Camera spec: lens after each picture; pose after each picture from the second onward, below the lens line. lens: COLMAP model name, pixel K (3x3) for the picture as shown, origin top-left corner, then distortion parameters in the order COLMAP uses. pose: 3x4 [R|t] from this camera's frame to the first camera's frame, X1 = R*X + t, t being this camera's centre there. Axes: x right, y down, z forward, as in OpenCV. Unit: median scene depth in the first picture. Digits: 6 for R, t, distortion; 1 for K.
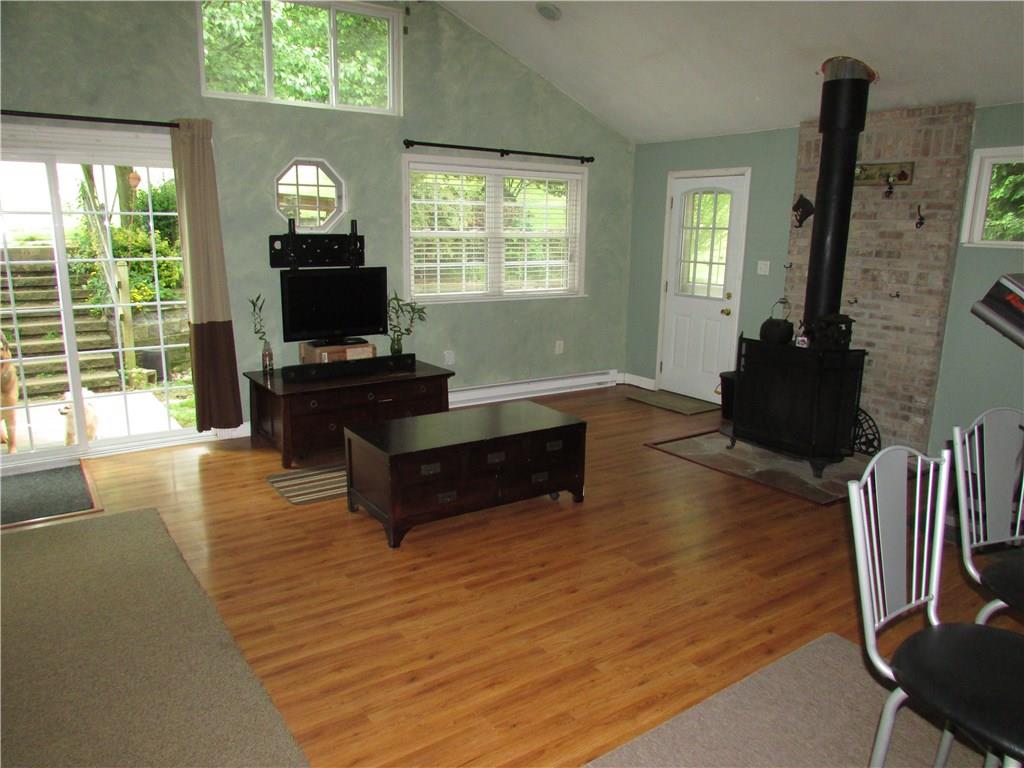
lens RADIAL K [[730.9, 0, 513.1], [0, 730.9, 380.1], [0, 0, 1]] dist [-0.027592, 0.004344]
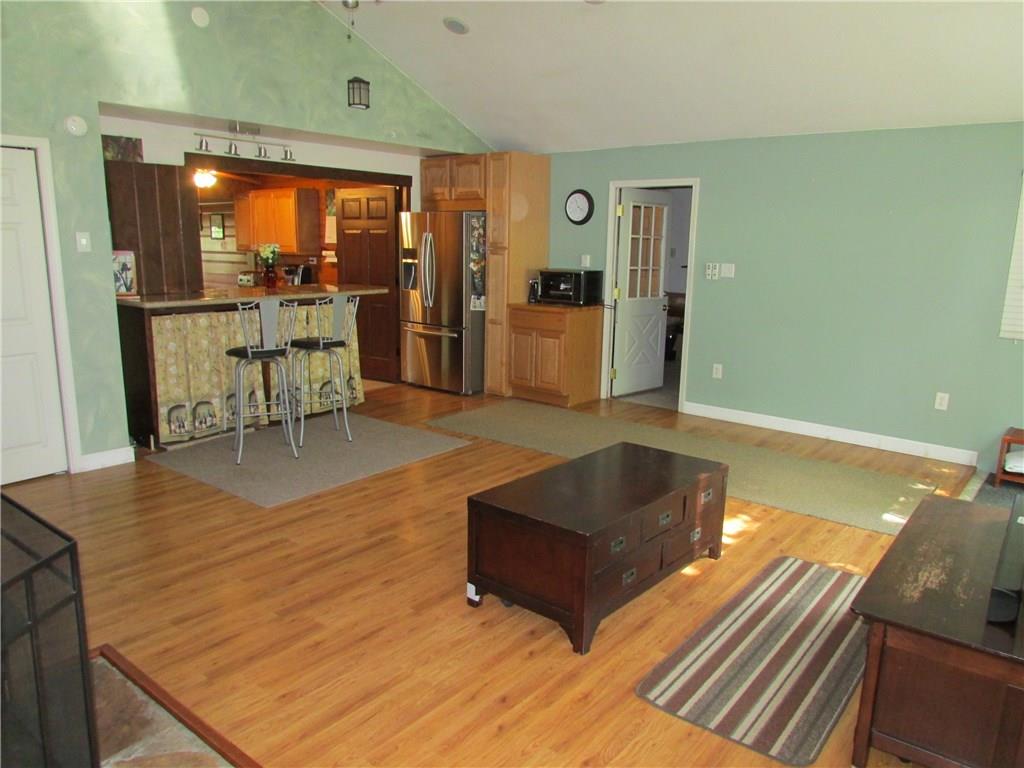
lens RADIAL K [[734.7, 0, 516.0], [0, 734.7, 391.4], [0, 0, 1]] dist [-0.009678, -0.000731]
pose [[-0.959205, 0.031218, -0.280983, 0.315500], [-0.083925, 0.917640, 0.388451, -0.410939], [0.269967, 0.396186, -0.877584, 2.009344]]
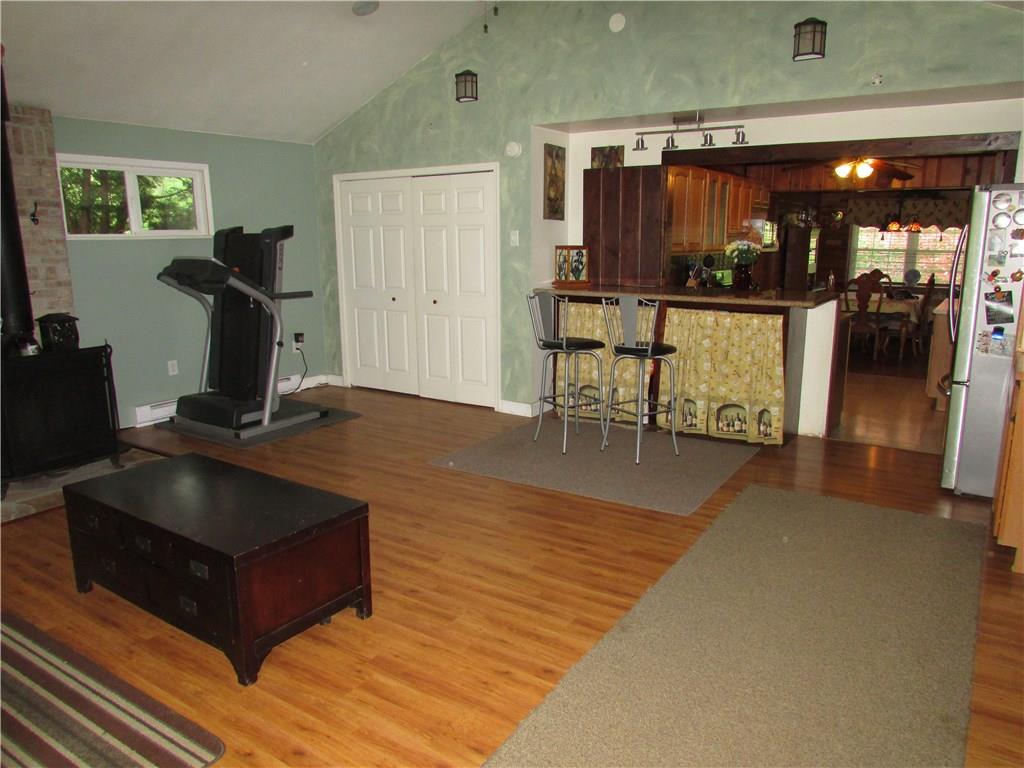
lens RADIAL K [[736.6, 0, 511.8], [0, 736.6, 390.2], [0, 0, 1]] dist [-0.017918, -0.000509]
pose [[-0.368043, -0.202650, 0.907457, -0.998957], [0.187995, 0.939586, 0.286071, -0.231419], [-0.910606, 0.275884, -0.307710, 1.125217]]
